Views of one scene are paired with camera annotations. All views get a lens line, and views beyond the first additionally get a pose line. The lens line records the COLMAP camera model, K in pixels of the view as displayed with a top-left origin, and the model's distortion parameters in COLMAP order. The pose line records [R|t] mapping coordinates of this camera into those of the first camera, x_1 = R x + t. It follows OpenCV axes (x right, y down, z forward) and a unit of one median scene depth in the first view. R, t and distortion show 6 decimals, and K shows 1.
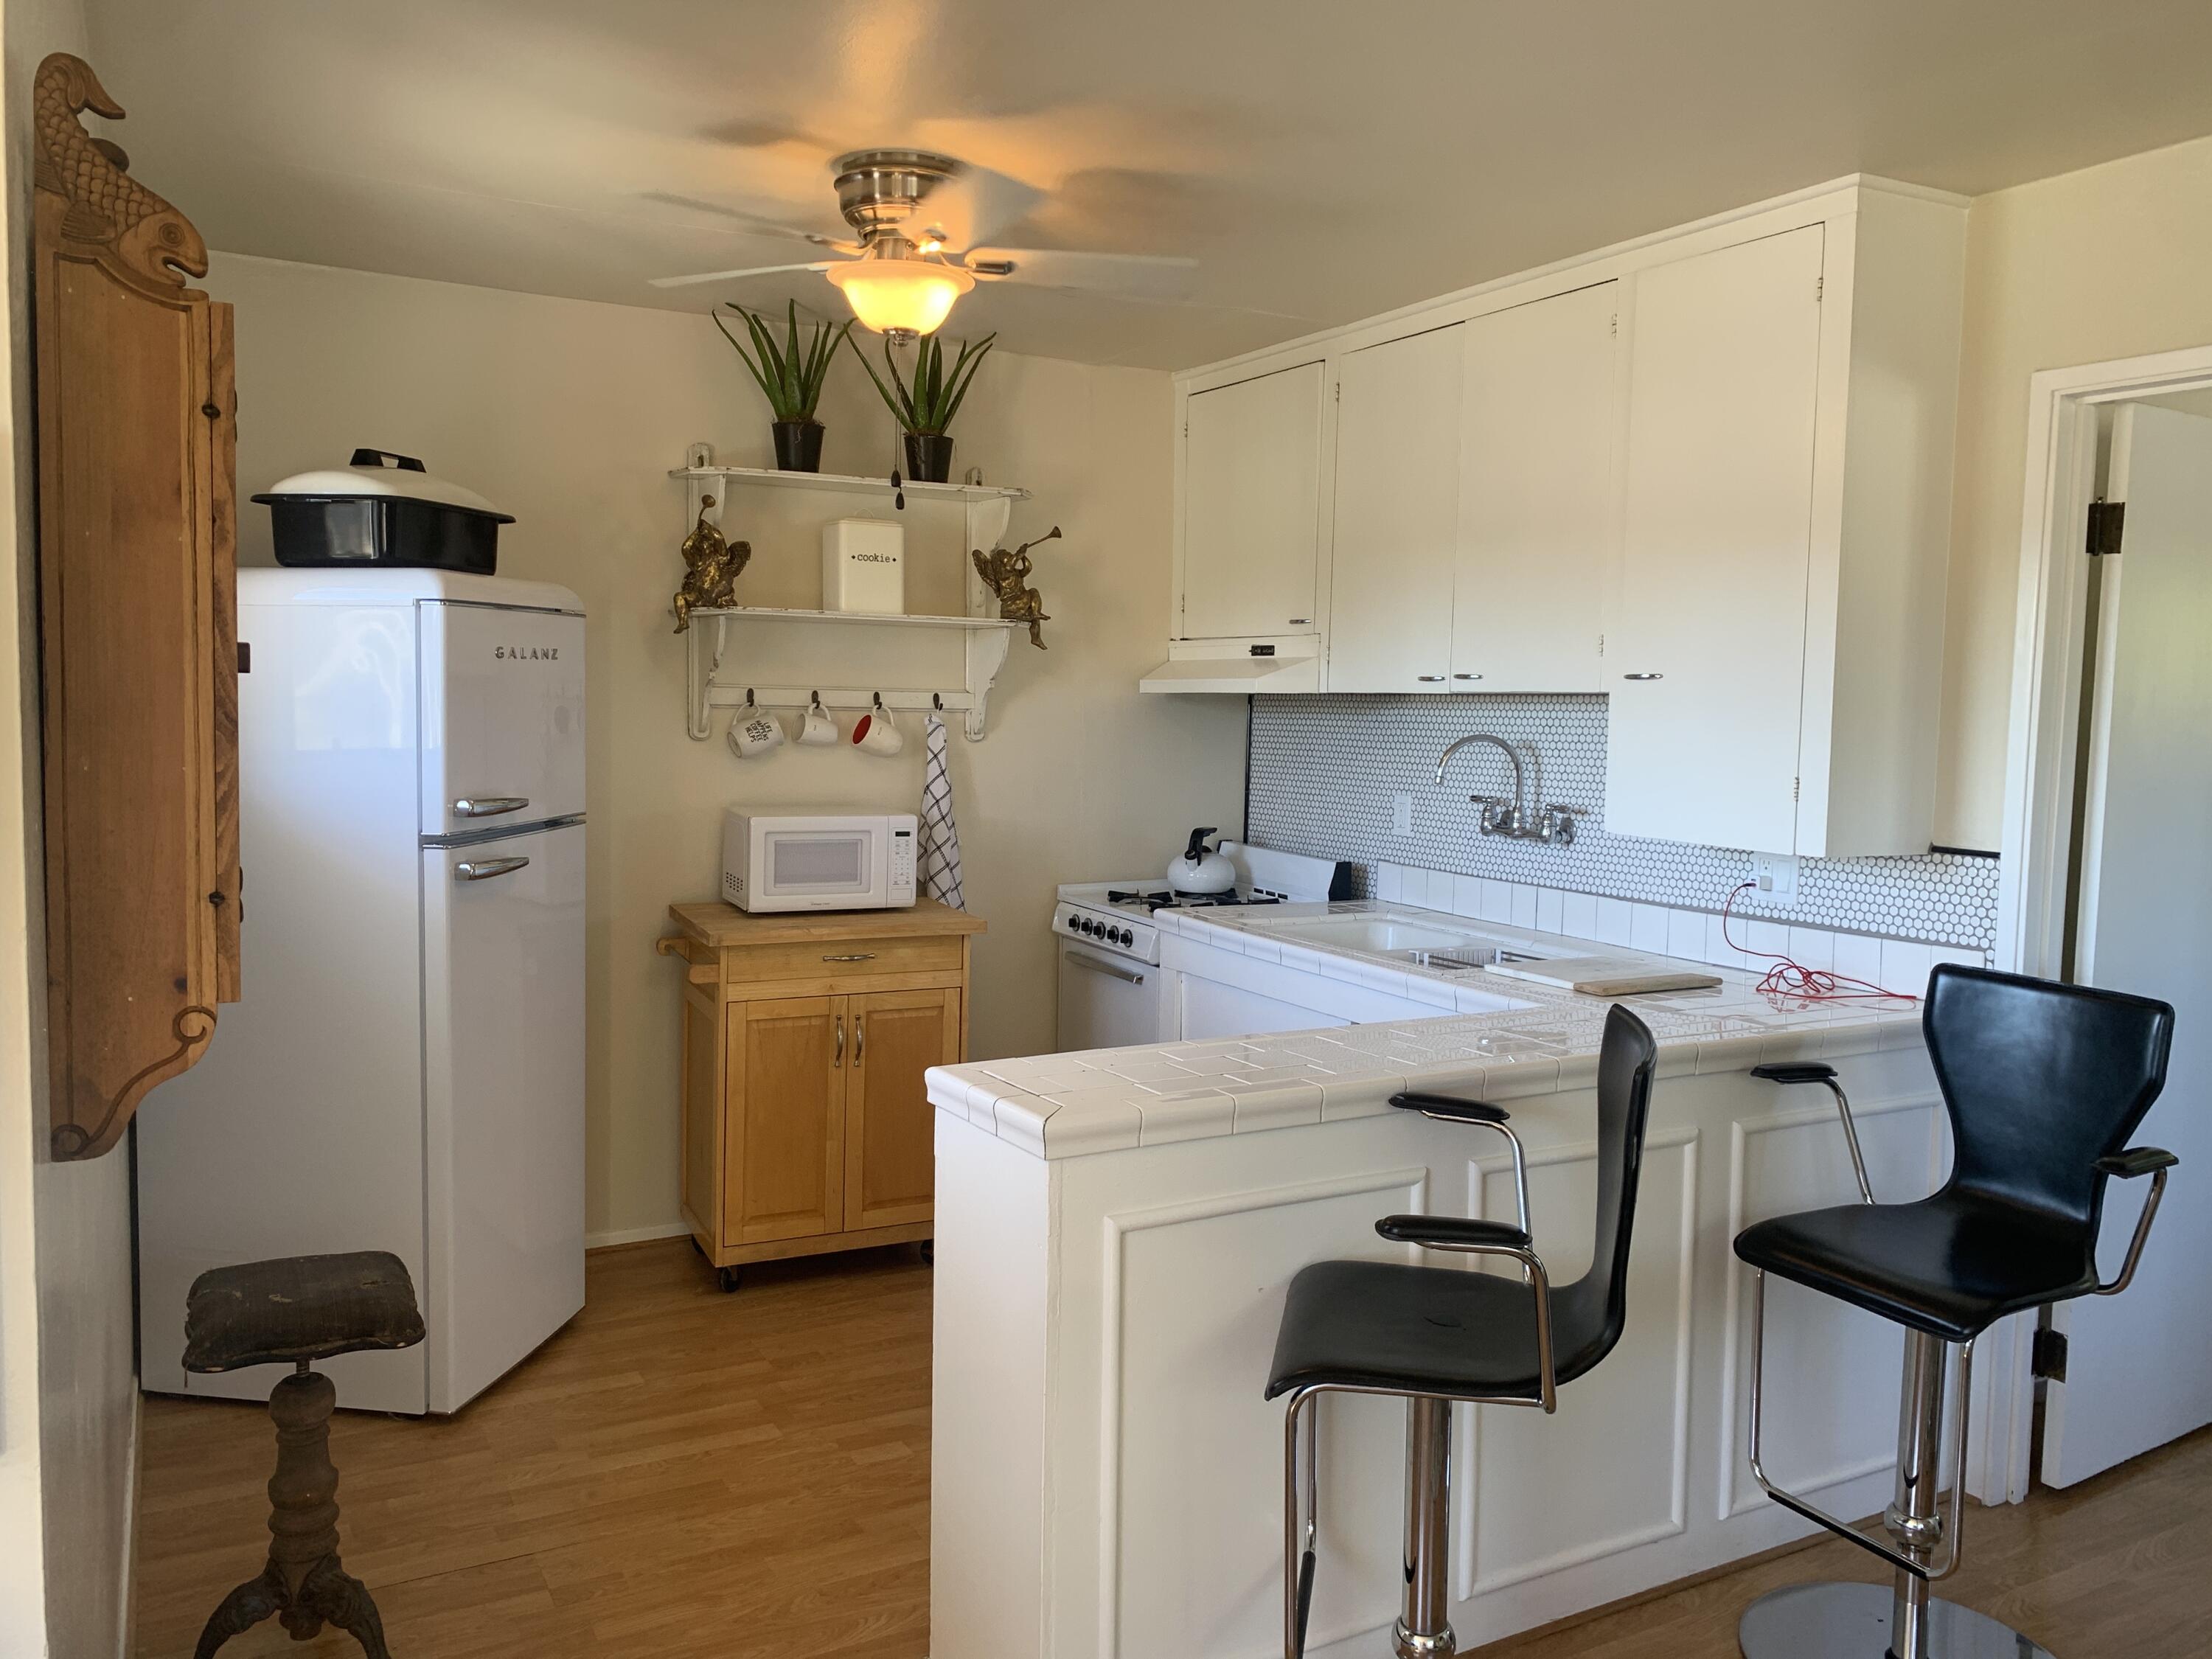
lens RADIAL K [[1684.1, 0, 1111.2], [0, 1684.1, 827.6], [0, 0, 1]] dist [0.052341, -0.072012]
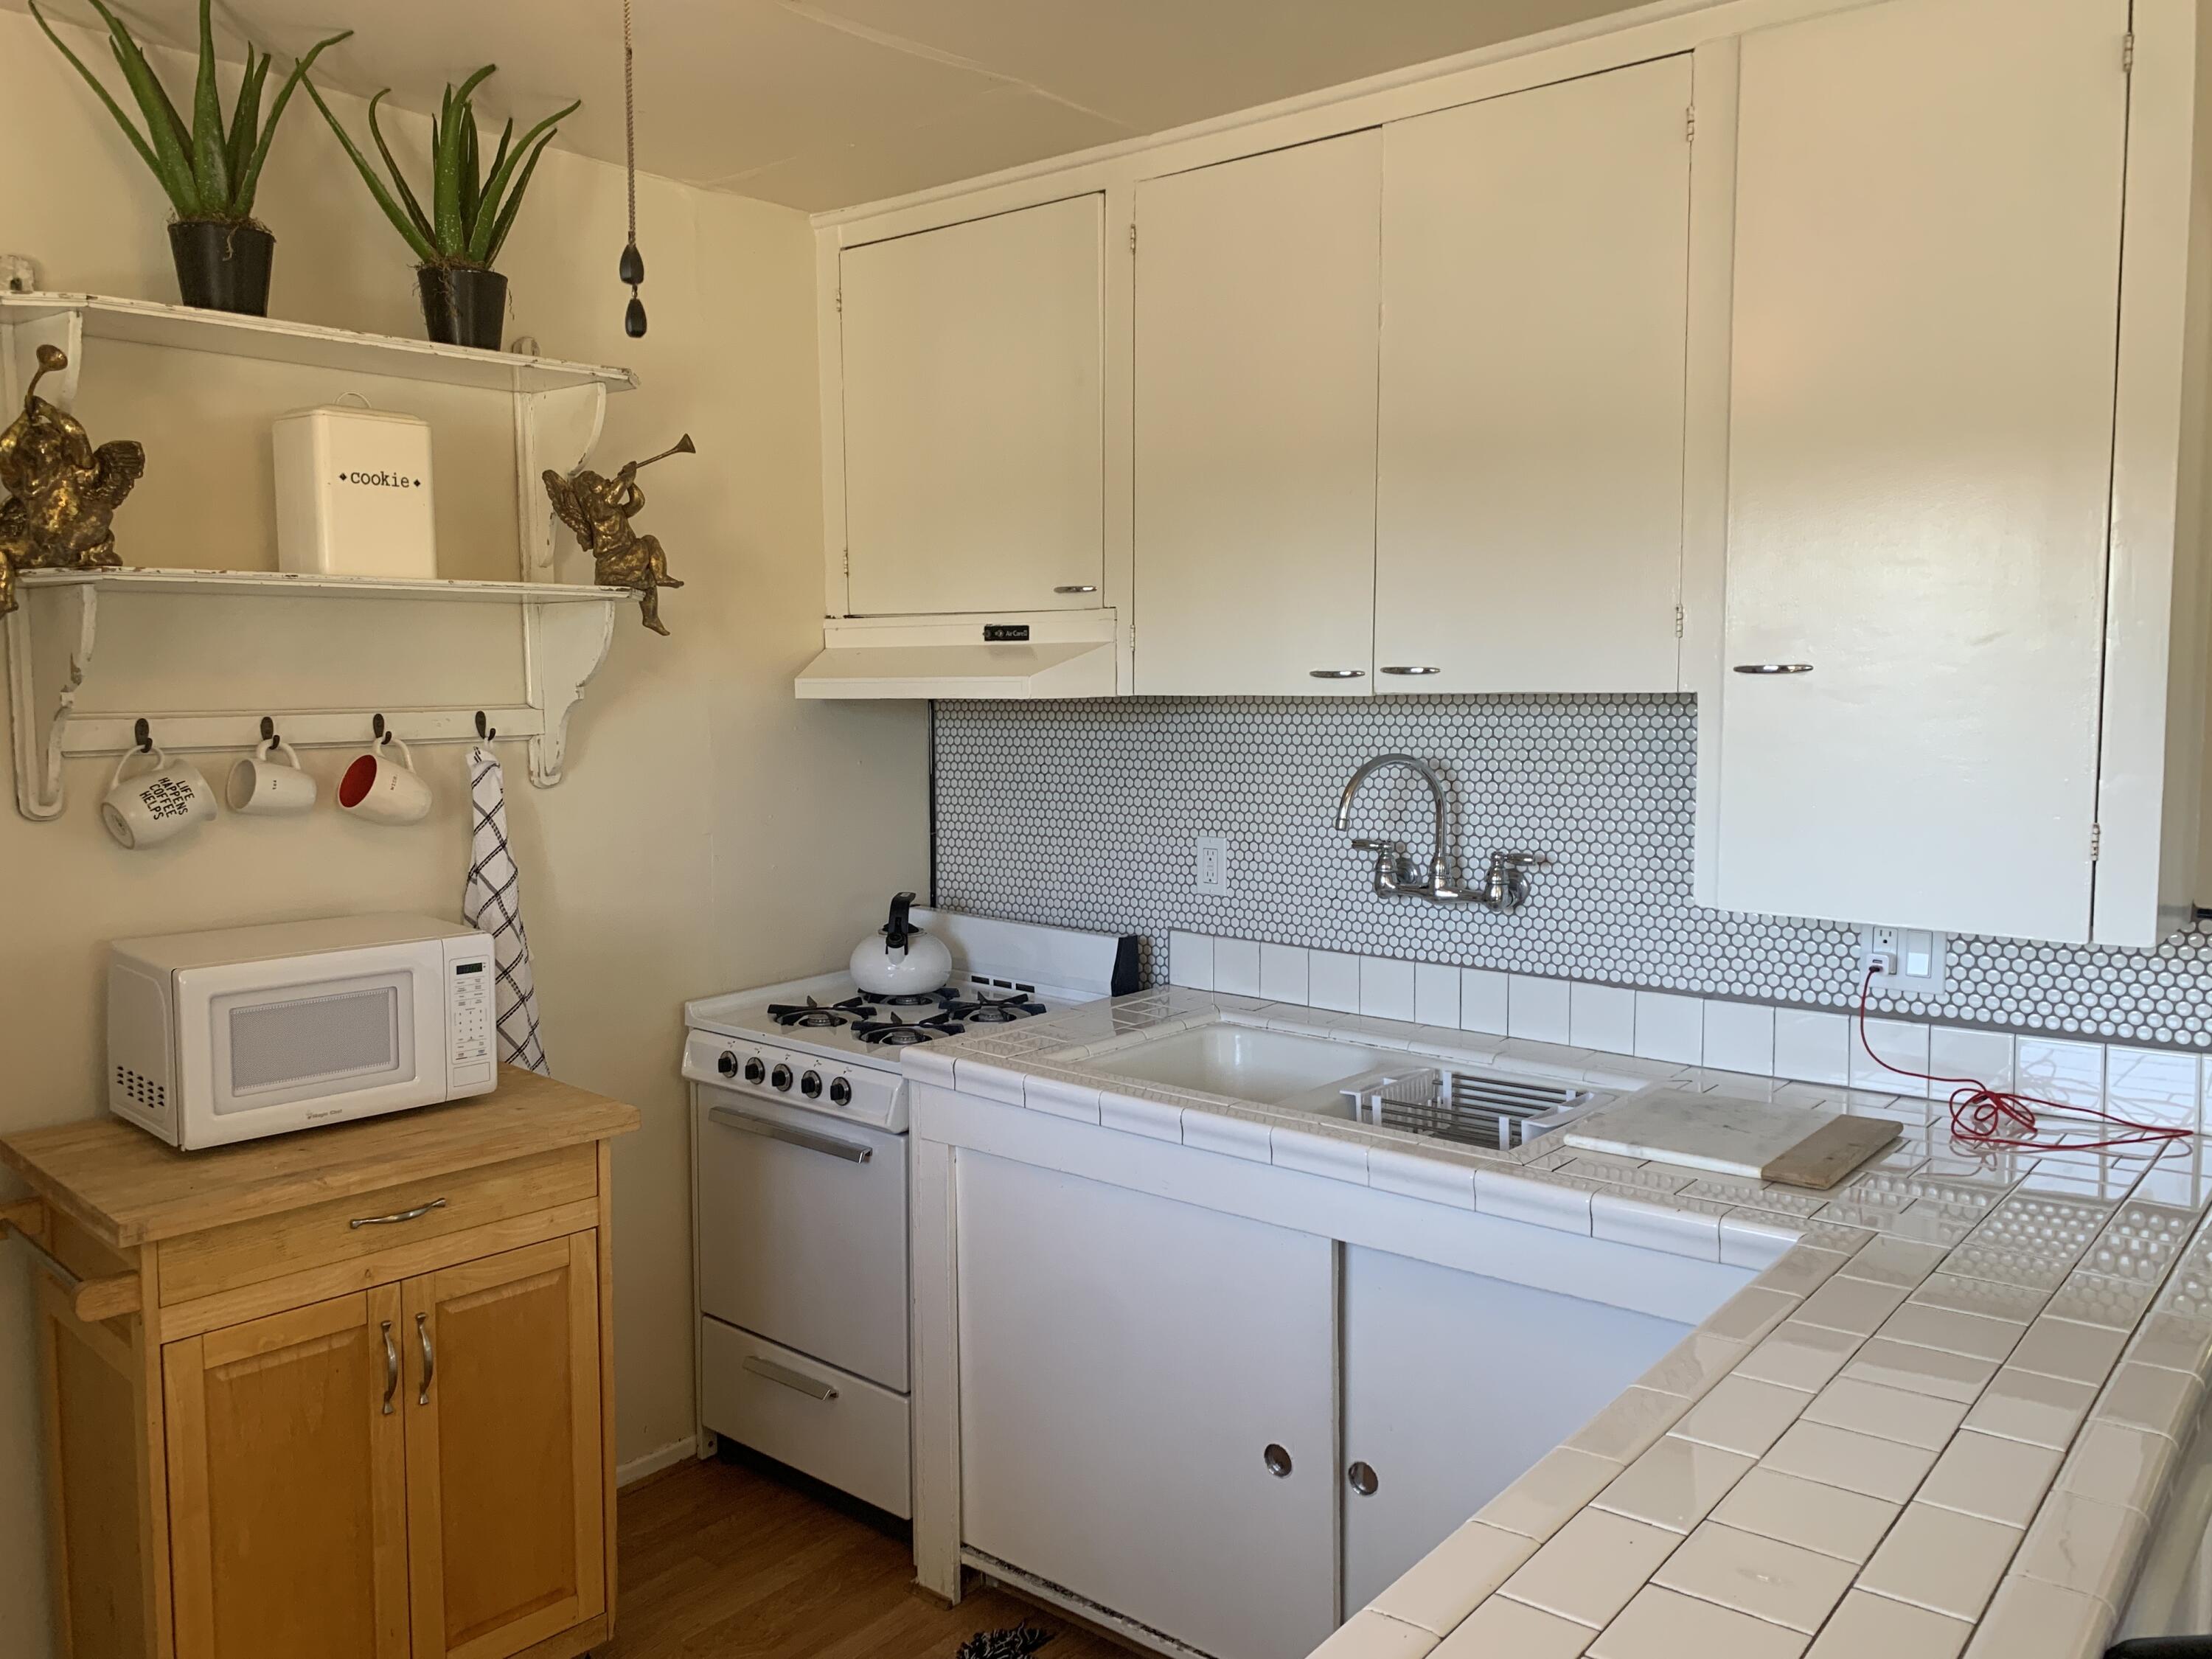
lens RADIAL K [[1683.6, 0, 1105.6], [0, 1683.6, 820.4], [0, 0, 1]] dist [0.039886, -0.084715]
pose [[0.928532, -0.056655, 0.366905, -0.133184], [0.051742, 0.998390, 0.023220, -0.048601], [-0.367630, -0.002576, 0.929969, 0.400216]]
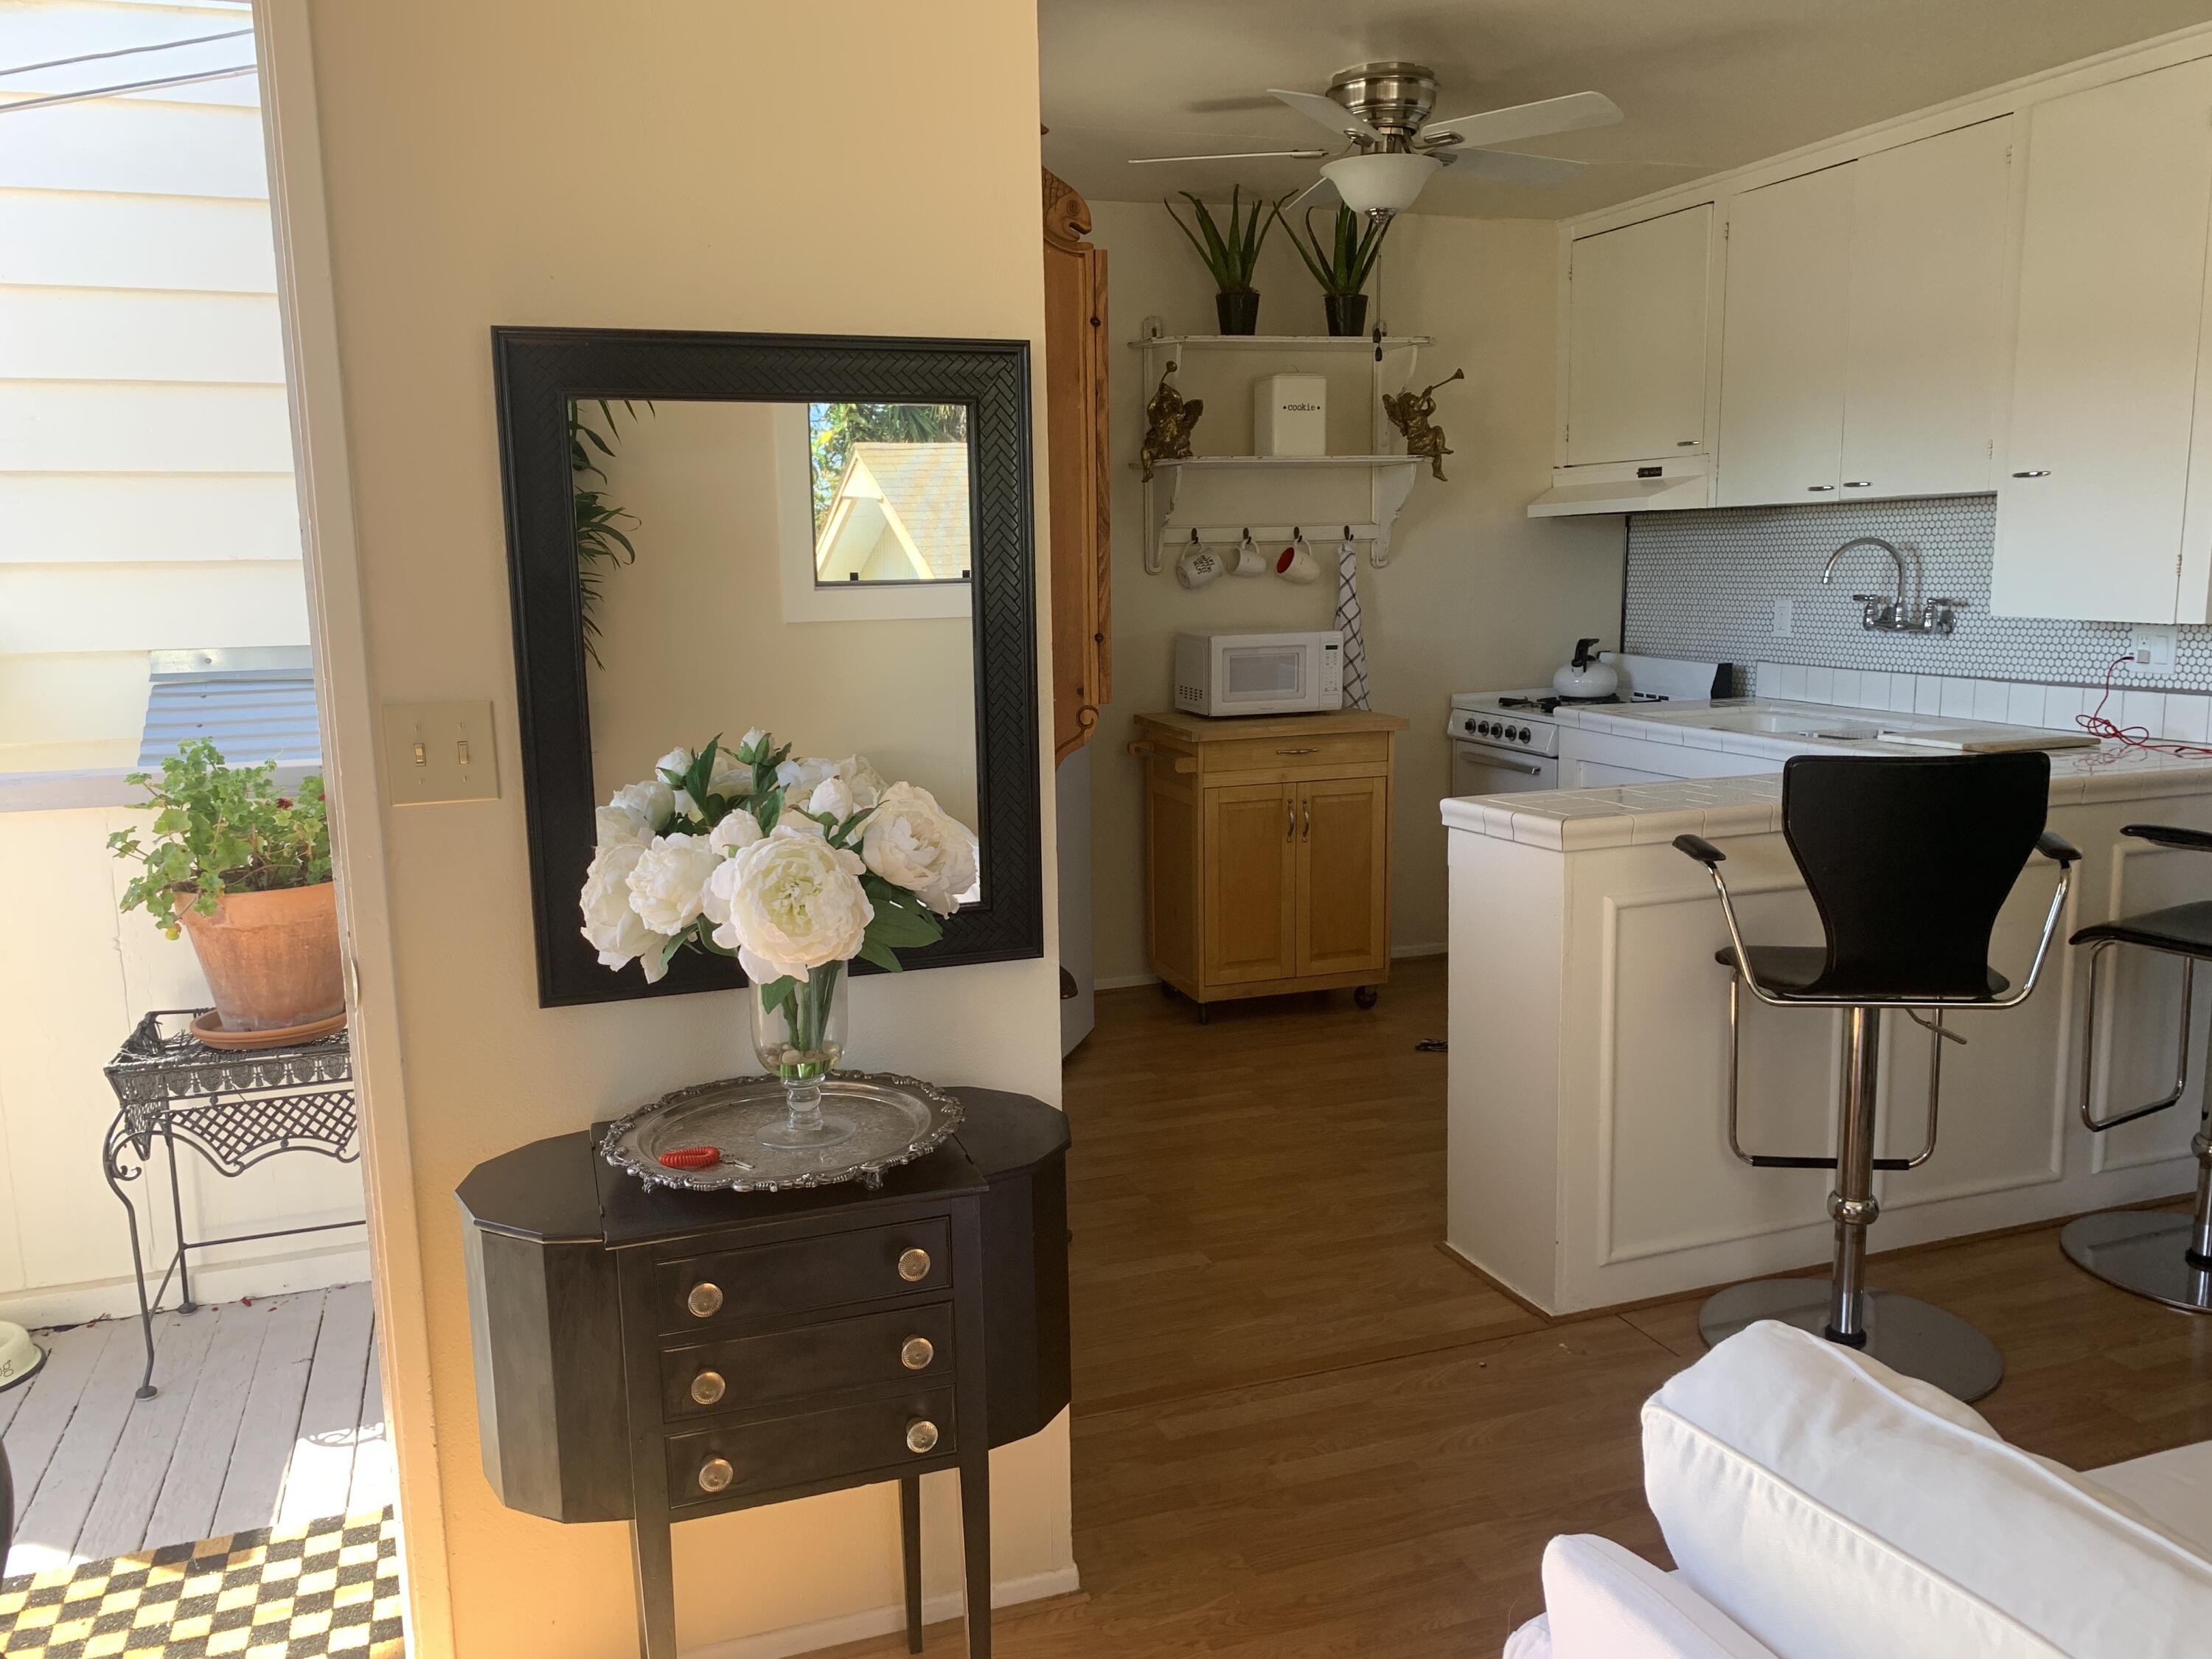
lens RADIAL K [[1699.5, 0, 1077.1], [0, 1699.5, 863.2], [0, 0, 1]] dist [0.004485, 0.002086]
pose [[0.984105, -0.009740, -0.177322, -0.091338], [0.027531, 0.994790, 0.098154, 0.032576], [0.175442, -0.101476, 0.979246, -0.200598]]
